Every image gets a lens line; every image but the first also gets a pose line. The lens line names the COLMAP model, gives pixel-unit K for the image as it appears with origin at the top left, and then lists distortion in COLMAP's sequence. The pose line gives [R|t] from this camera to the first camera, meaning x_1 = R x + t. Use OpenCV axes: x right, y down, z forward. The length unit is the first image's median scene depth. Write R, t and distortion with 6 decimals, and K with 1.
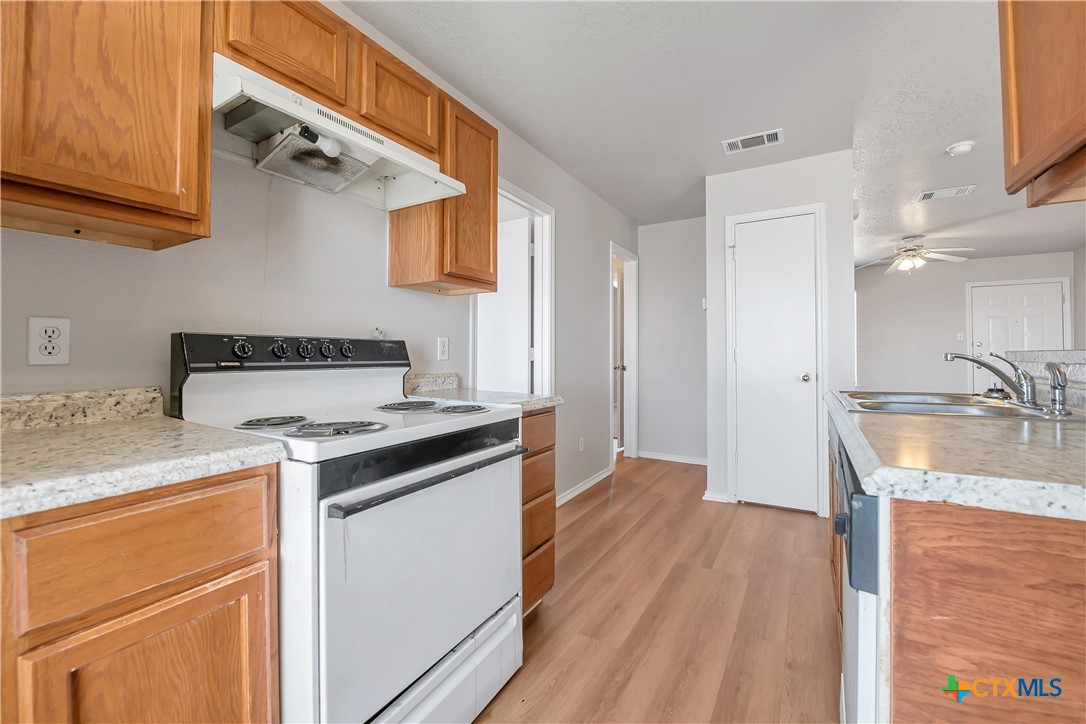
lens RADIAL K [[440.4, 0, 543.8], [0, 440.4, 350.1], [0, 0, 1]] dist [-0.000913, -0.000317]
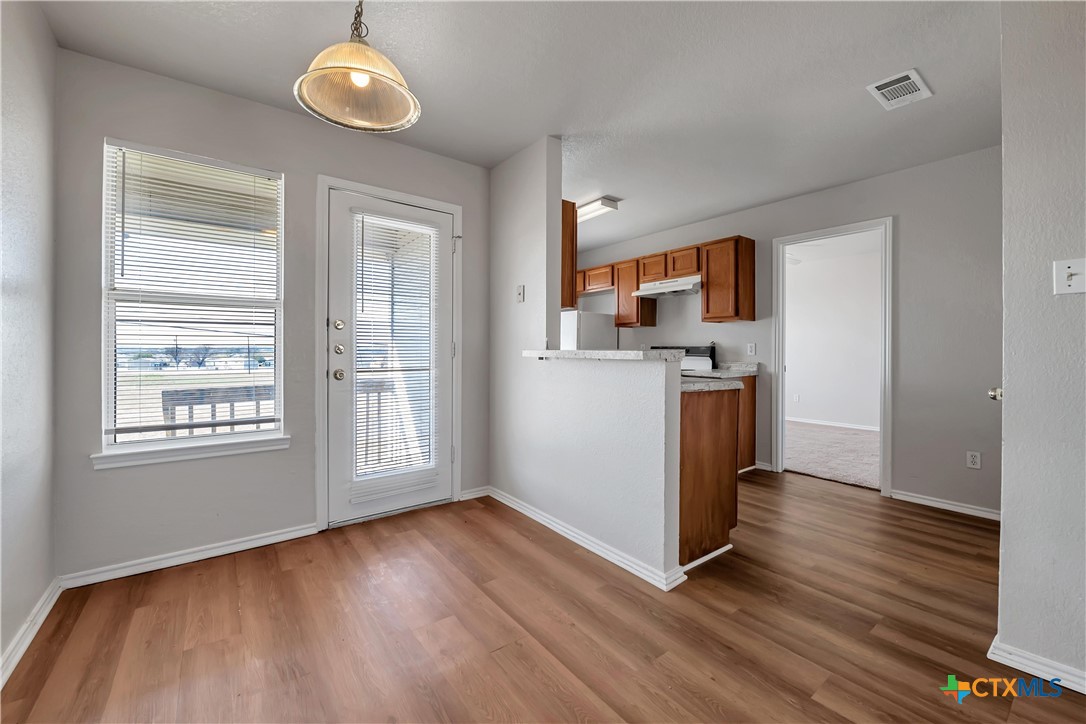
lens RADIAL K [[440.4, 0, 543.8], [0, 440.4, 350.1], [0, 0, 1]] dist [-0.000913, -0.000317]
pose [[-0.371360, -0.002315, -0.928486, 2.061156], [0.002311, 0.999991, -0.003418, 0.005286], [0.928486, -0.003415, -0.371352, 0.951974]]
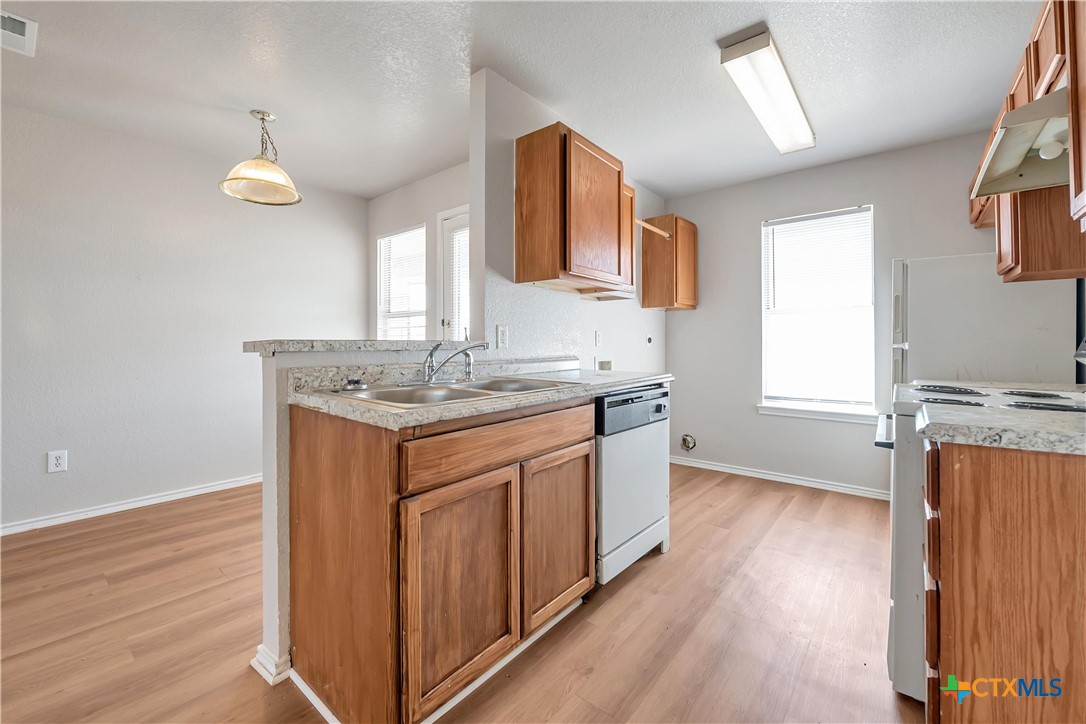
lens RADIAL K [[436.3, 0, 541.8], [0, 436.3, 335.2], [0, 0, 1]] dist [-0.013095, -0.000166]
pose [[-0.989407, 0.000895, 0.145167, 0.414651], [-0.003201, 0.999603, -0.027979, 0.014116], [-0.145134, -0.028147, -0.989012, 1.506935]]
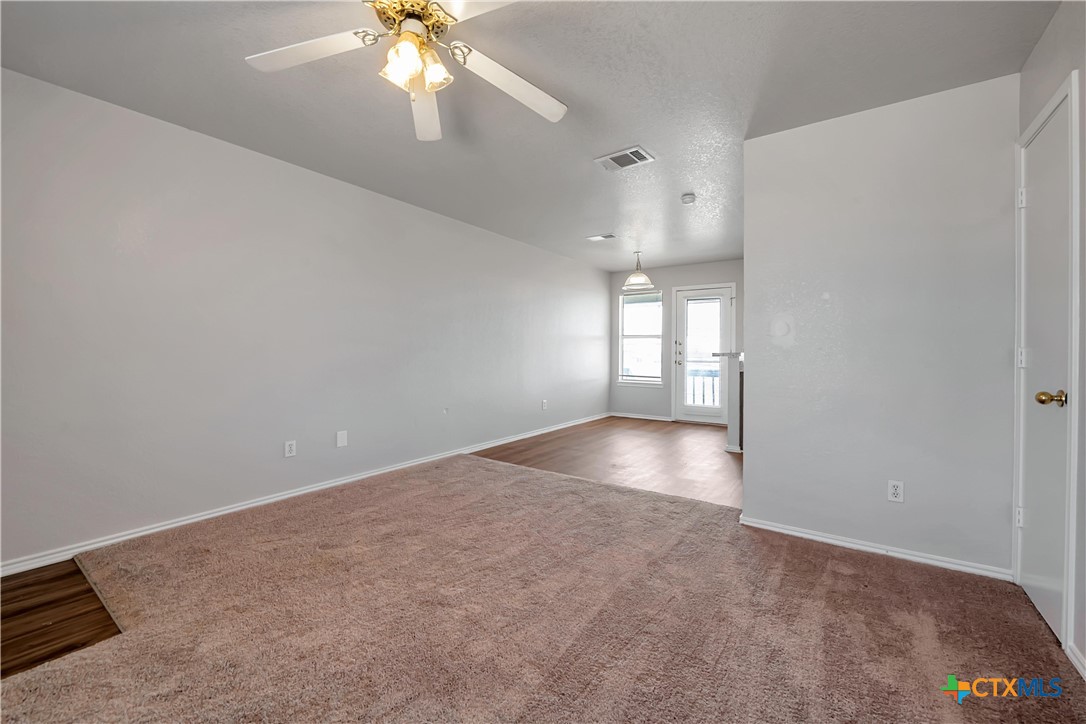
lens RADIAL K [[433.2, 0, 544.0], [0, 433.2, 351.8], [0, 0, 1]] dist [0.000449, 0.000052]
pose [[-0.997321, -0.008233, 0.072681, 1.859474], [-0.008663, 0.999947, -0.005608, 0.016839], [-0.072631, -0.006222, -0.997339, 3.372204]]
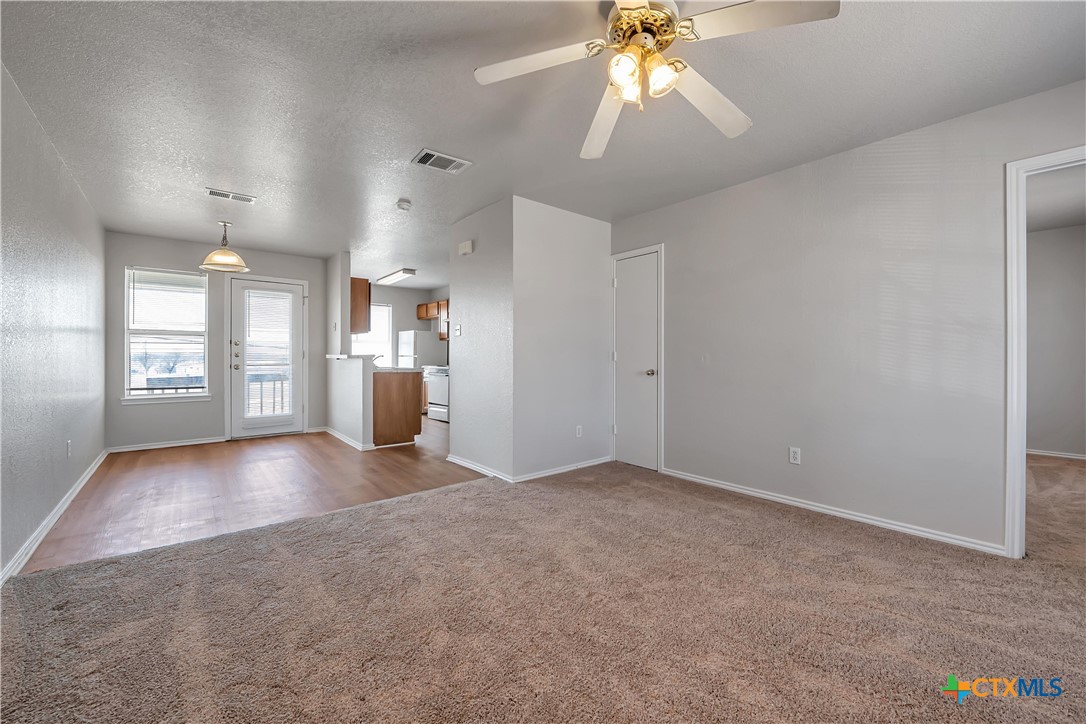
lens RADIAL K [[438.4, 0, 547.0], [0, 438.4, 357.2], [0, 0, 1]] dist [-0.000410, -0.000046]
pose [[-0.327389, 0.000792, -0.944889, 3.048339], [0.003396, 0.999994, -0.000338, 0.020446], [0.944883, -0.003319, -0.327390, 2.673170]]
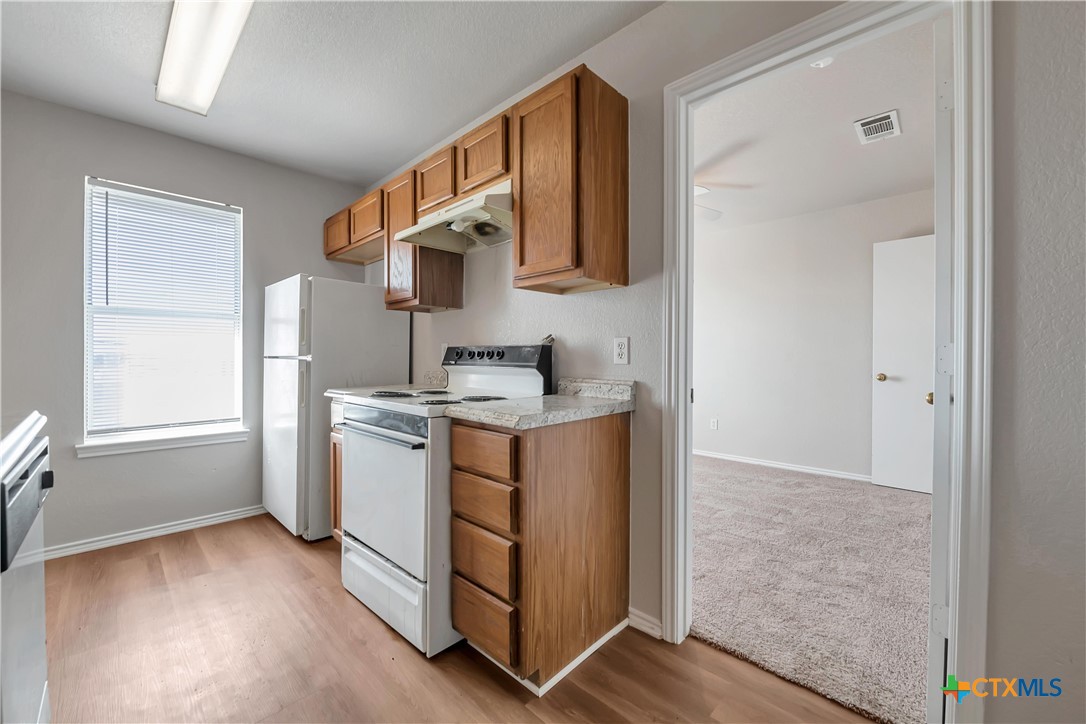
lens RADIAL K [[438.4, 0, 547.0], [0, 438.4, 357.2], [0, 0, 1]] dist [-0.000410, -0.000046]
pose [[-0.224547, -0.003265, -0.974458, 0.678055], [0.003494, 0.999985, -0.004156, 0.012543], [0.974457, -0.004338, -0.224532, 1.146802]]
